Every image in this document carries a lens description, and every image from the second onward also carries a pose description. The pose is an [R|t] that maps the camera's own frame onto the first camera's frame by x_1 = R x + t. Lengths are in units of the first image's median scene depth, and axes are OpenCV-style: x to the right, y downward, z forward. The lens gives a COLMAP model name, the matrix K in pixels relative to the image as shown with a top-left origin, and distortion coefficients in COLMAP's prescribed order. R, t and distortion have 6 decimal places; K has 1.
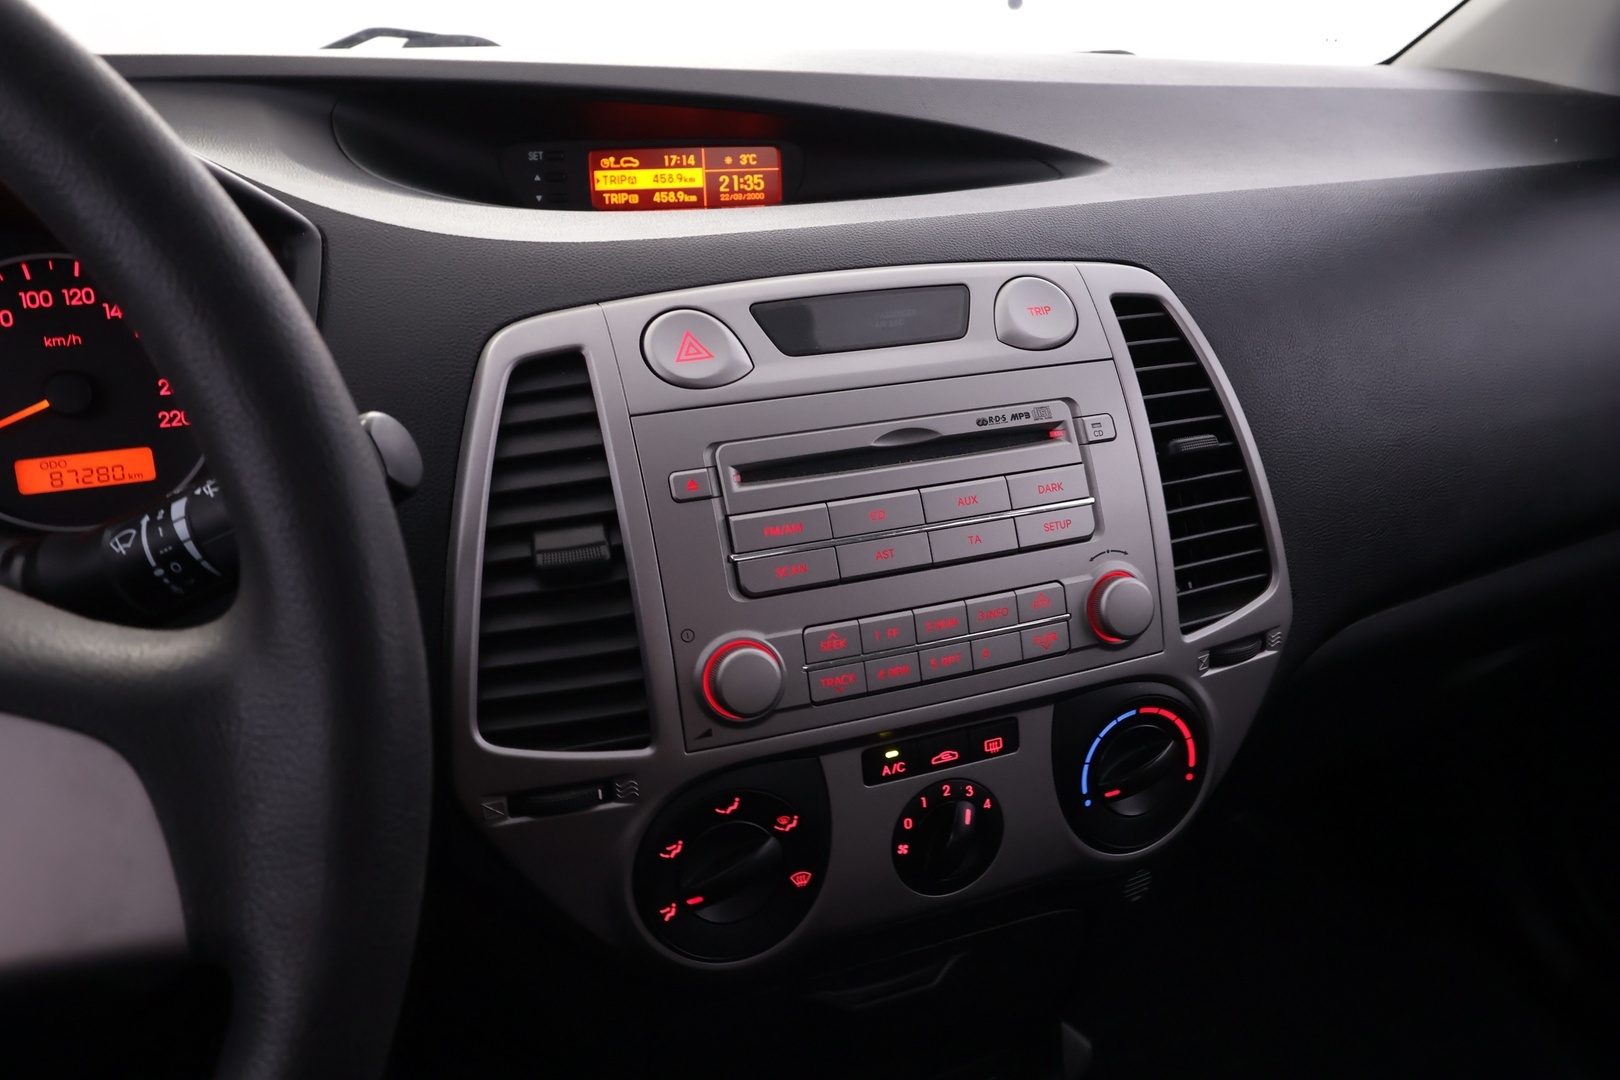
lens RADIAL K [[1250.4, 0, 810.0], [0, 1250.4, 540.0], [0, 0, 1]] dist [0.000394, 0.001847]
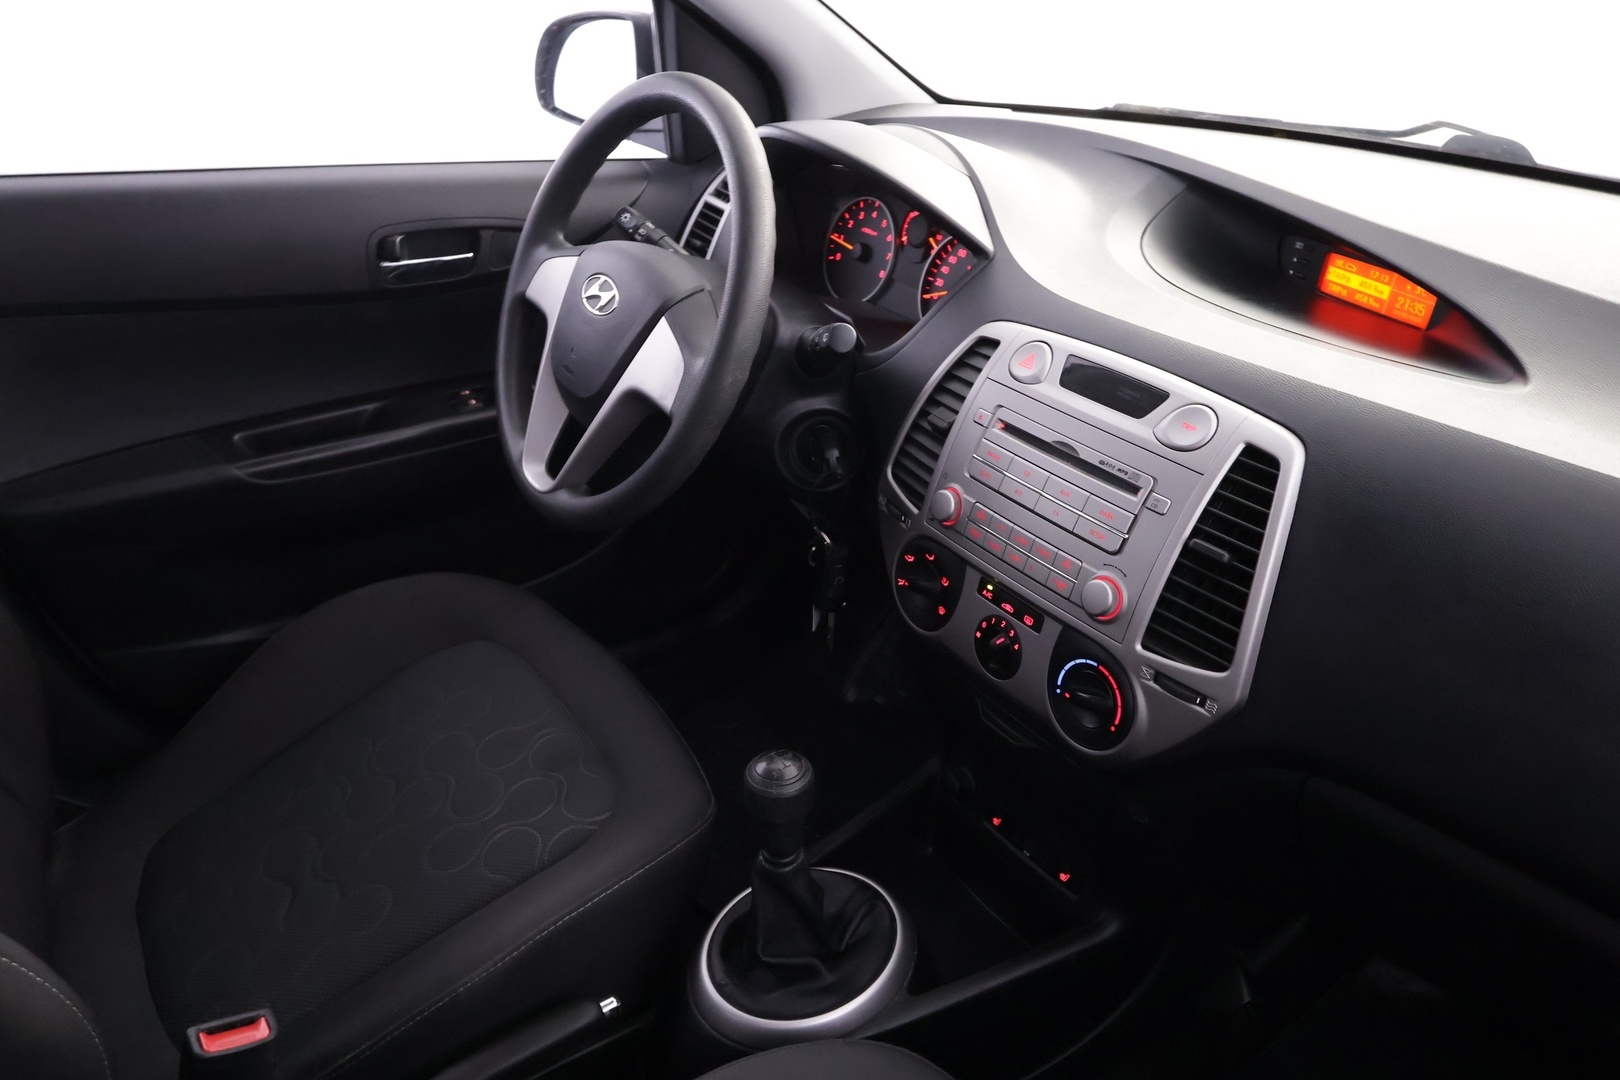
lens RADIAL K [[1112.1, 0, 810.0], [0, 1112.1, 540.0], [0, 0, 1]] dist [0.004617, 0.003283]
pose [[0.227253, 0.490287, -0.841412, 1.326181], [-0.383607, 0.839229, 0.385409, -0.420436], [0.895099, 0.235187, 0.378795, 0.068252]]
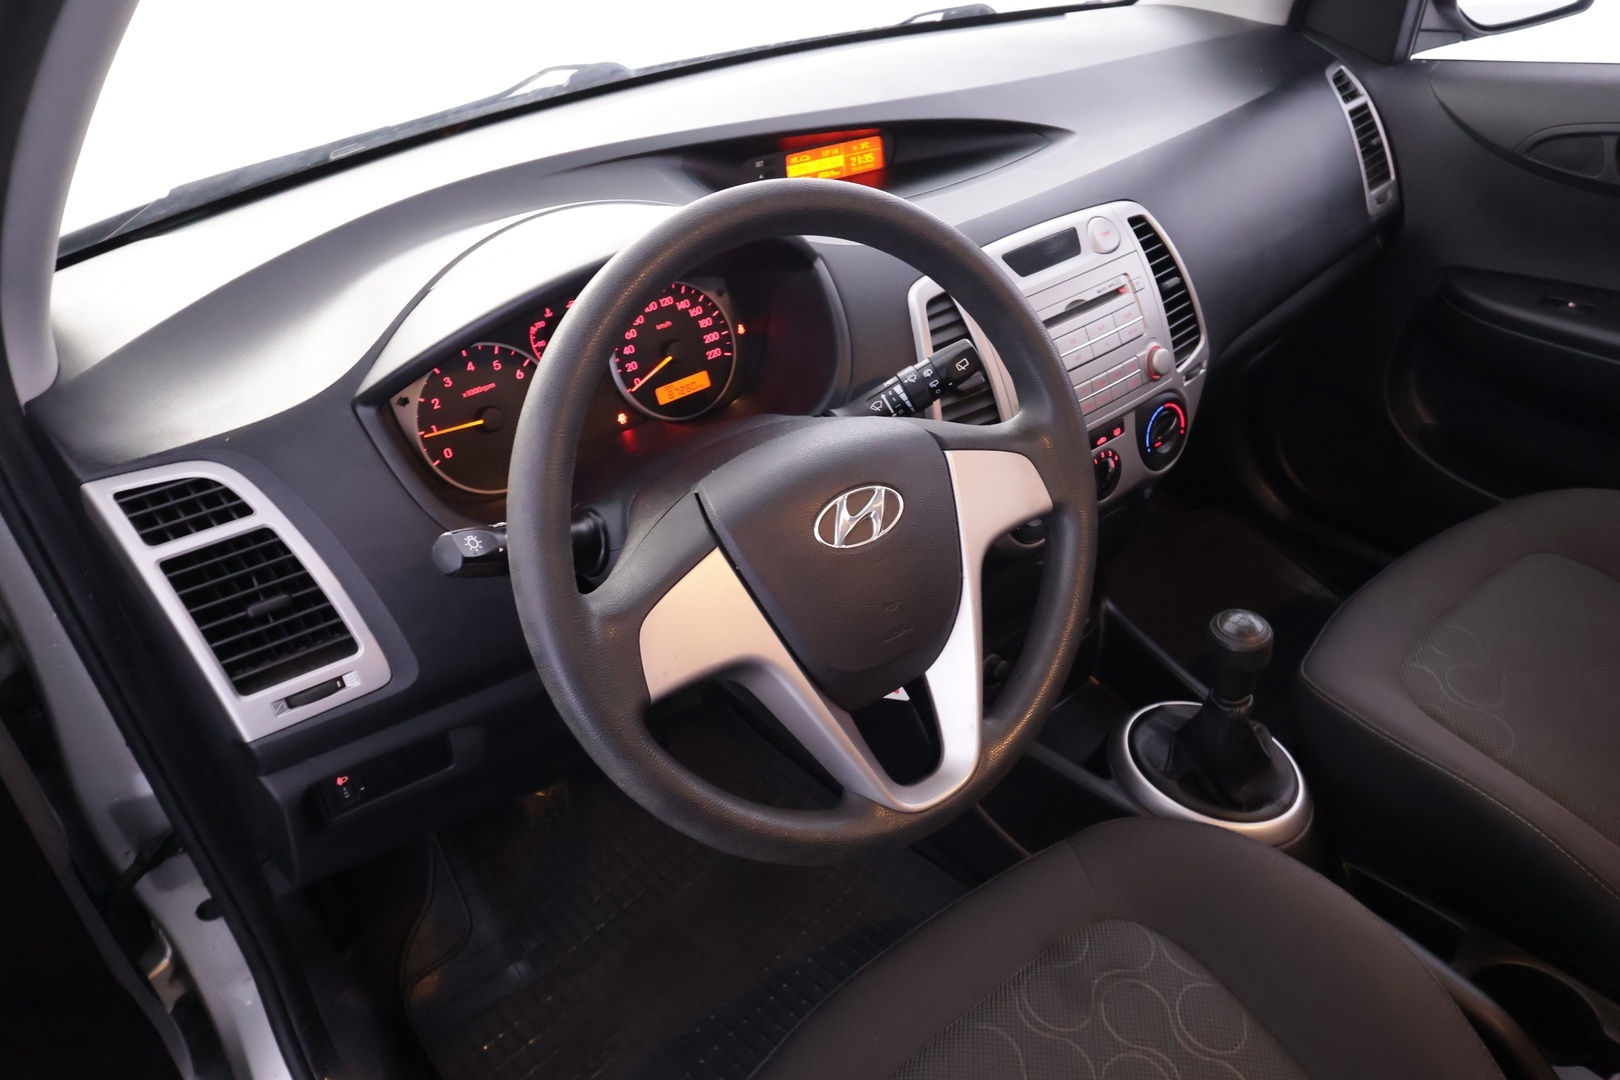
lens RADIAL K [[1161.1, 0, 810.0], [0, 1161.1, 540.0], [0, 0, 1]] dist [0.001207, 0.000701]
pose [[0.952092, -0.214403, 0.218063, -0.861406], [0.171442, 0.964689, 0.199958, -0.160688], [-0.253235, -0.152993, 0.955230, -0.888157]]
